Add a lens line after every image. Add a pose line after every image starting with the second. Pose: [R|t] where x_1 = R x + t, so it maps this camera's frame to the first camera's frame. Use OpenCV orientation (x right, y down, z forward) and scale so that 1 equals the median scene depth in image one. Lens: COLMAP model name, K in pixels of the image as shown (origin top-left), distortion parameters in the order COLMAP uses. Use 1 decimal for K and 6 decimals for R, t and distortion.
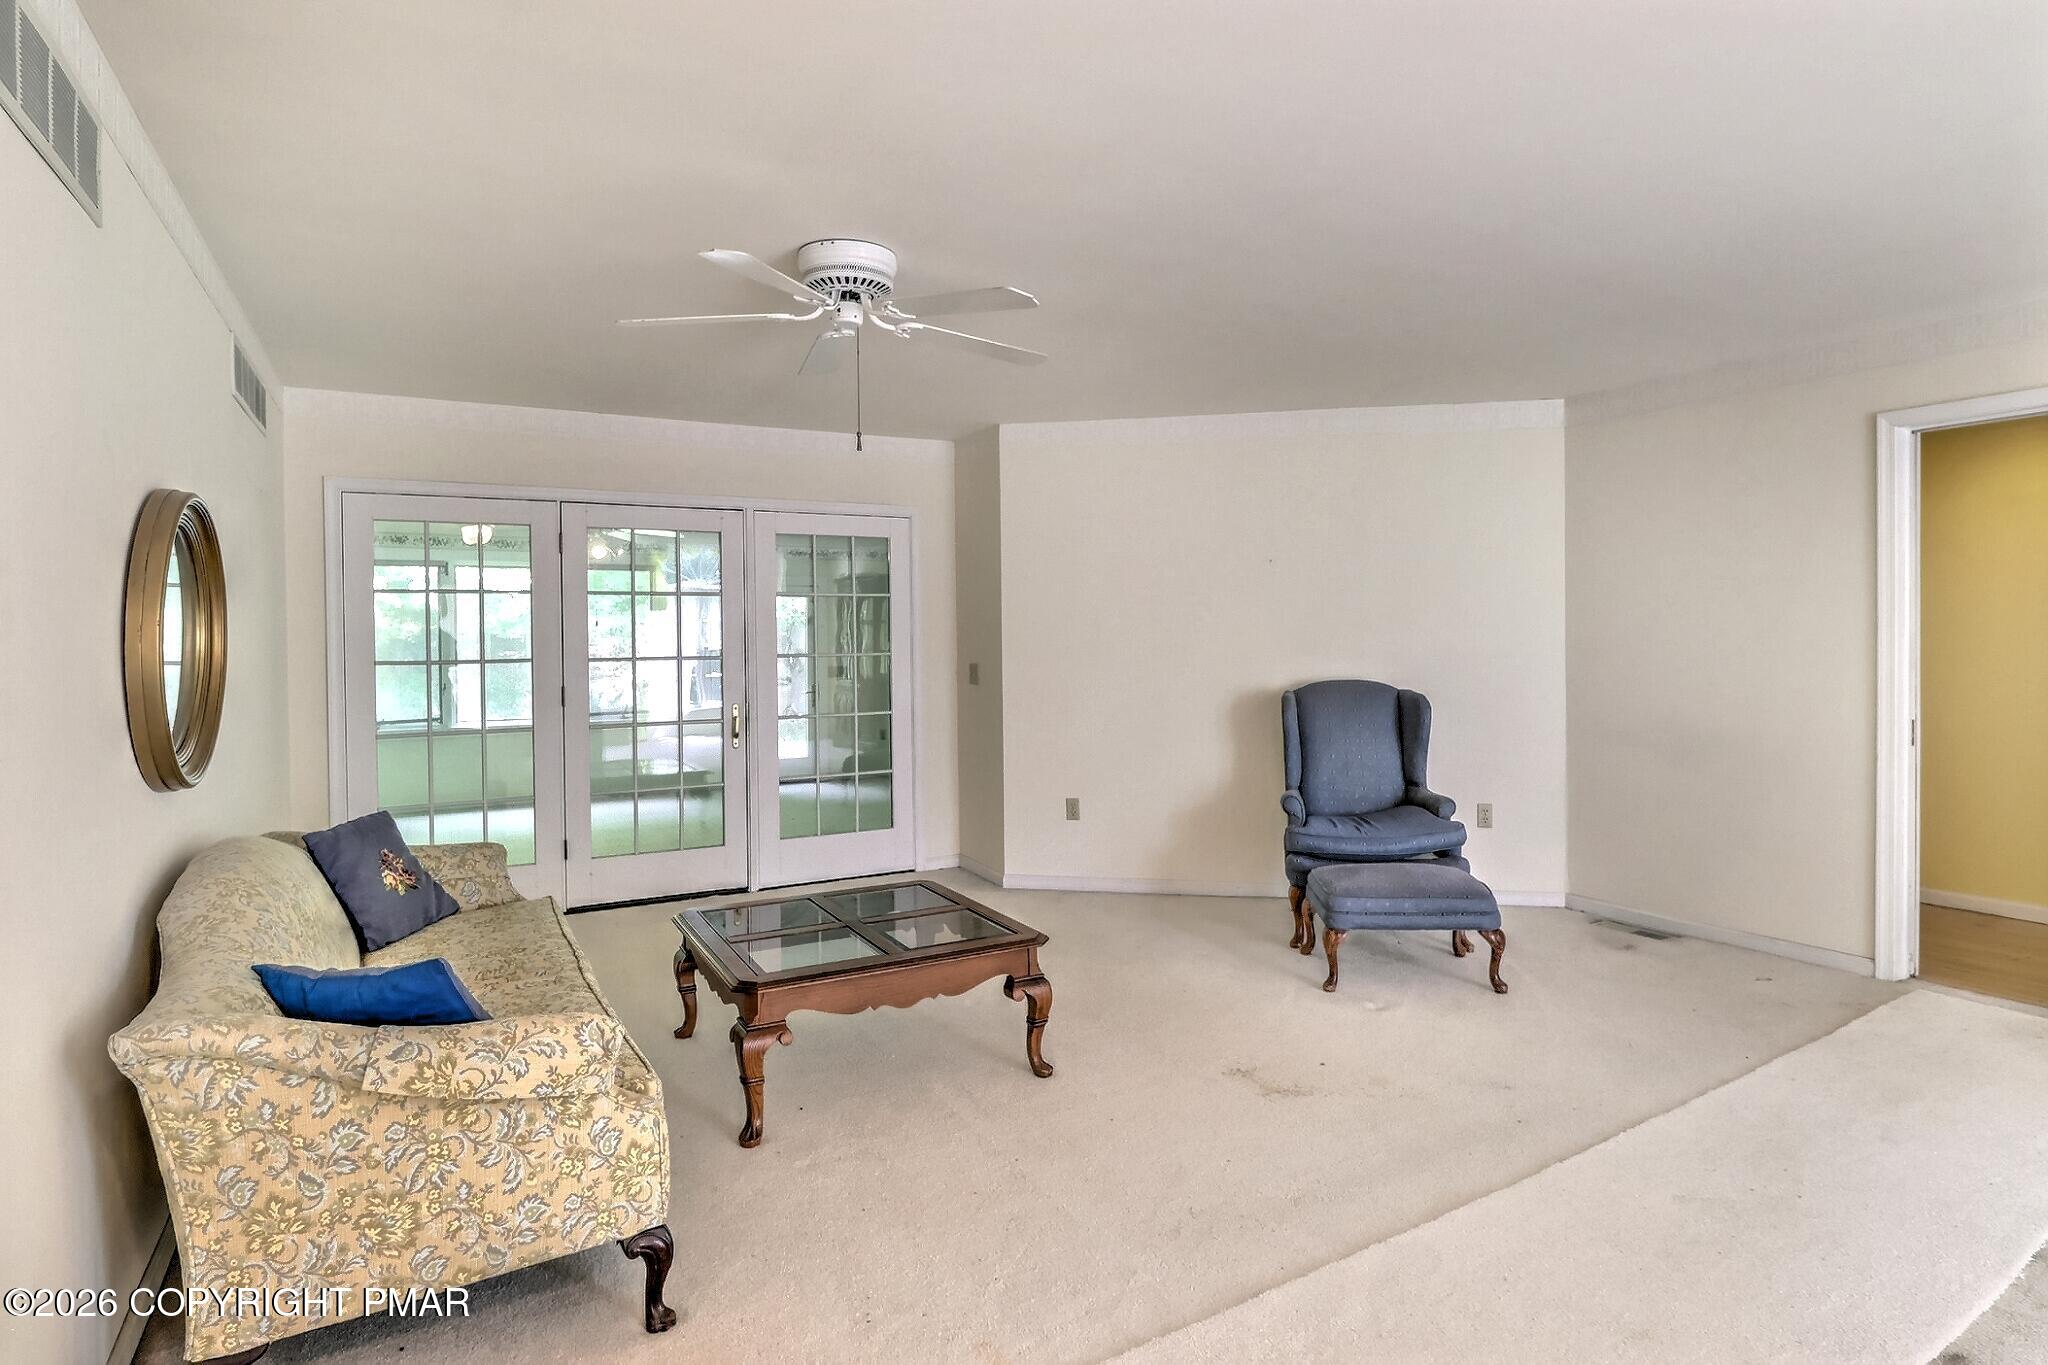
lens RADIAL K [[1147.7, 0, 1021.6], [0, 1147.7, 637.3], [0, 0, 1]] dist [-0.001454, -0.001988]
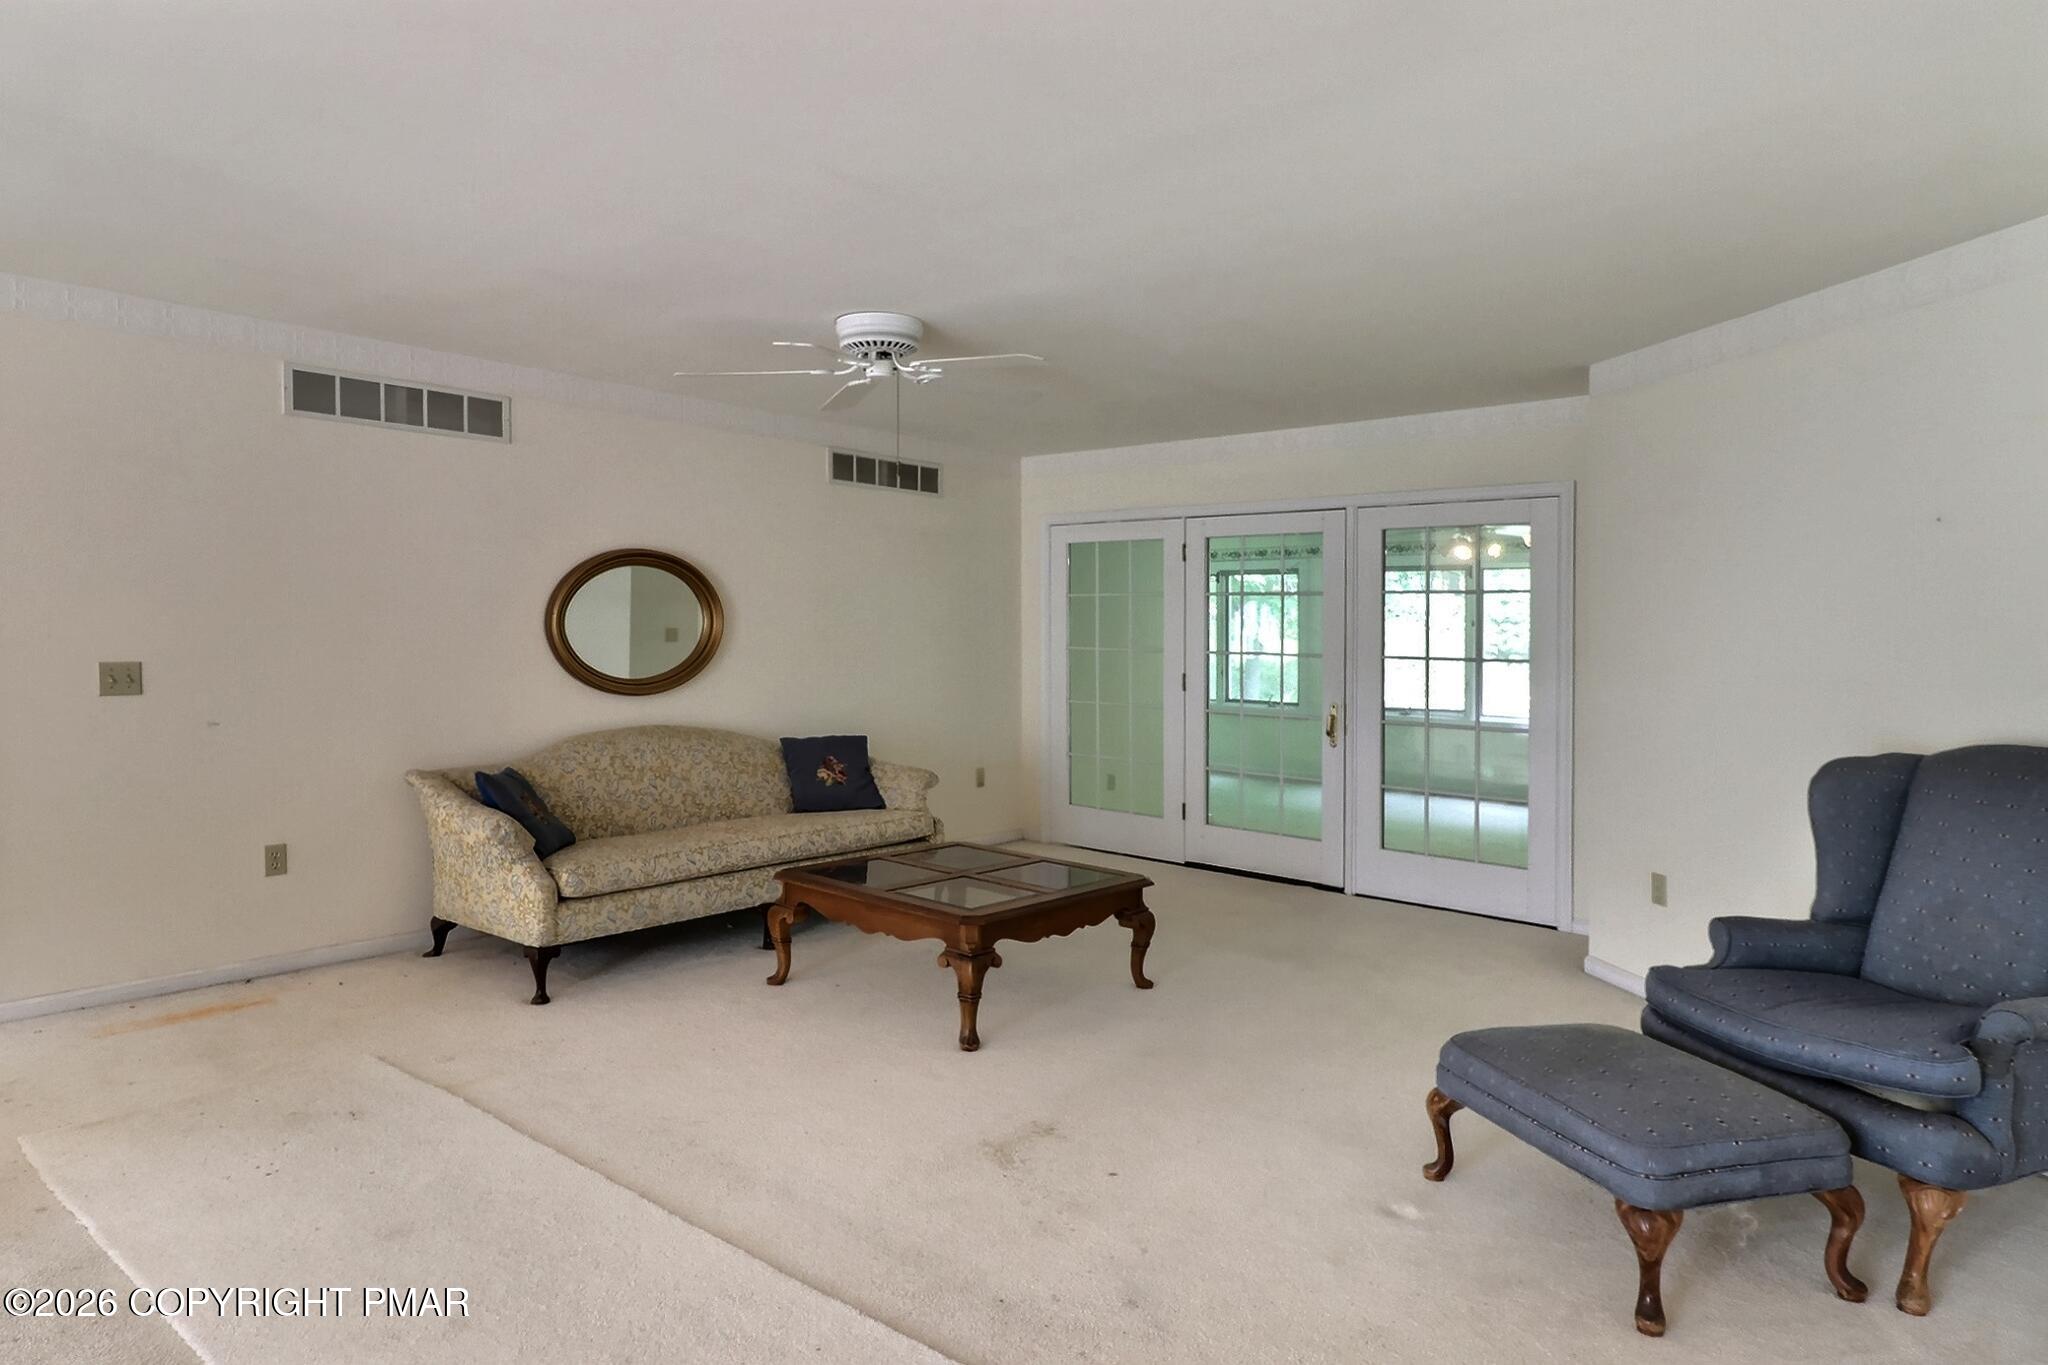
lens RADIAL K [[1147.7, 0, 1021.6], [0, 1147.7, 637.3], [0, 0, 1]] dist [-0.001454, -0.001988]
pose [[0.332291, 0.020819, -0.942947, 0.578185], [-0.021003, 0.999672, 0.014670, -0.007590], [0.942943, 0.014930, 0.332619, 0.391332]]
